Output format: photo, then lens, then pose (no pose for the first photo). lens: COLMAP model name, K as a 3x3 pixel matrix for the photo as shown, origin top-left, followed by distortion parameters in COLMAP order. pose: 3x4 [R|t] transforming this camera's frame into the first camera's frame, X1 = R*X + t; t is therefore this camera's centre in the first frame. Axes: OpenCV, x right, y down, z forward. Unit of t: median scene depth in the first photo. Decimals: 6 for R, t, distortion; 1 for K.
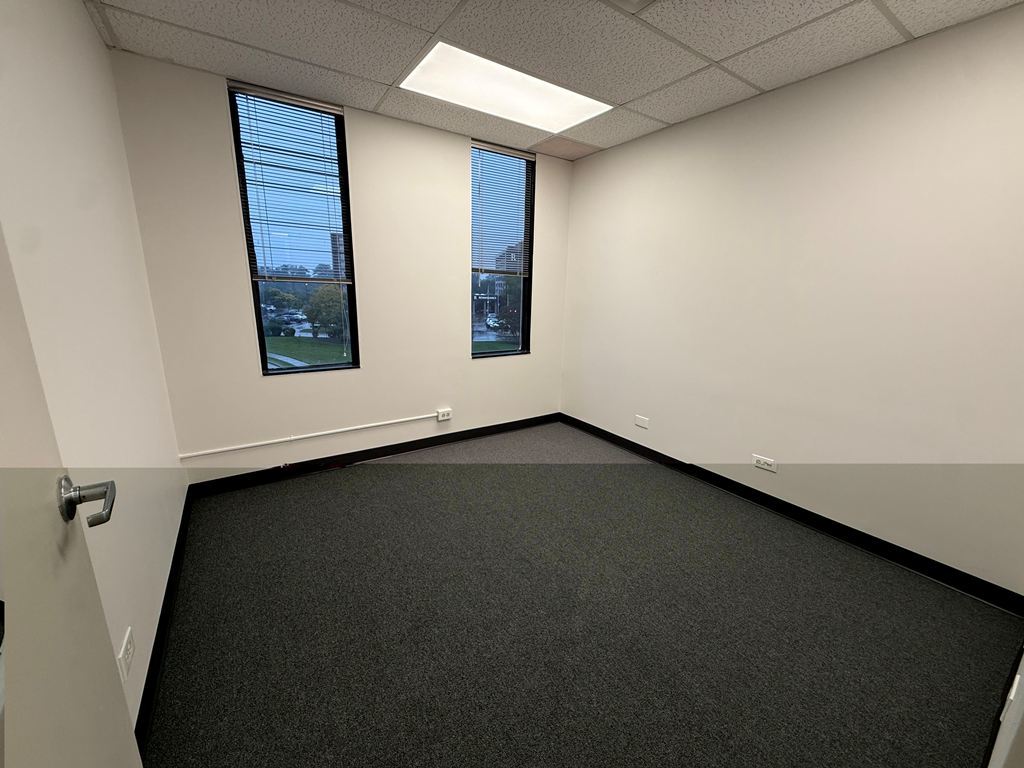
lens RADIAL K [[418.0, 0, 512.0], [0, 418.0, 384.0], [0, 0, 1]] dist [-0.000190, -0.000104]
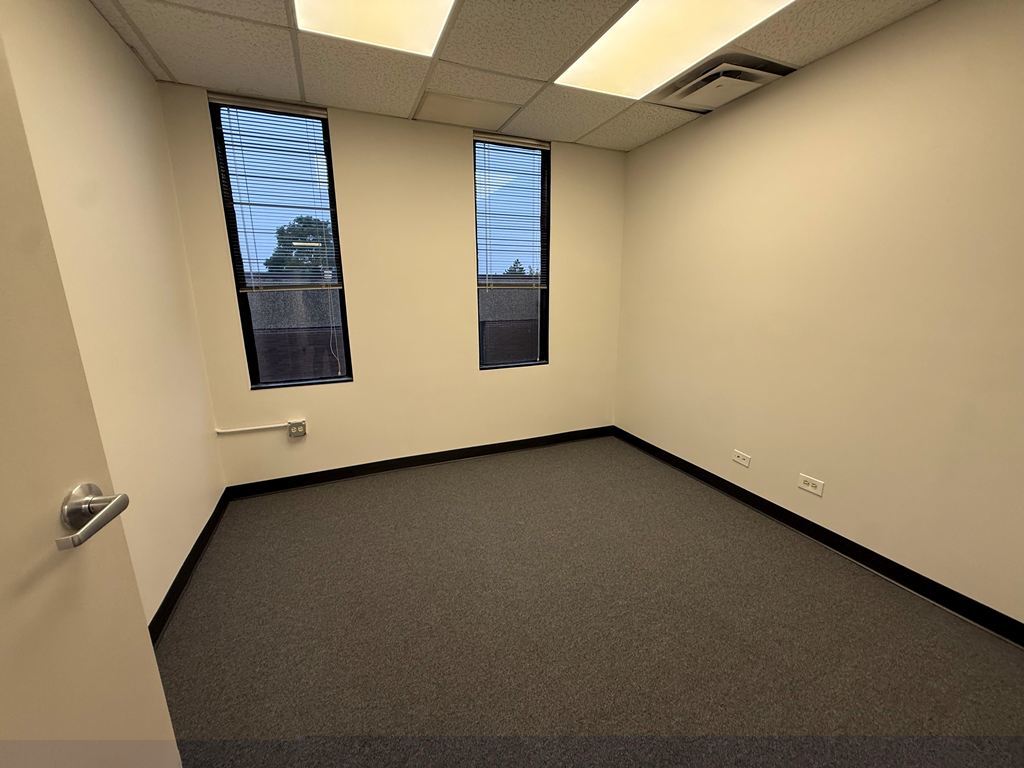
lens RADIAL K [[418.0, 0, 512.0], [0, 418.0, 384.0], [0, 0, 1]] dist [-0.000190, -0.000104]
pose [[0.980595, 0.011421, -0.195711, 0.155926], [-0.014041, 0.999829, -0.012005, -0.019459], [0.195541, 0.014520, 0.980588, 0.110710]]
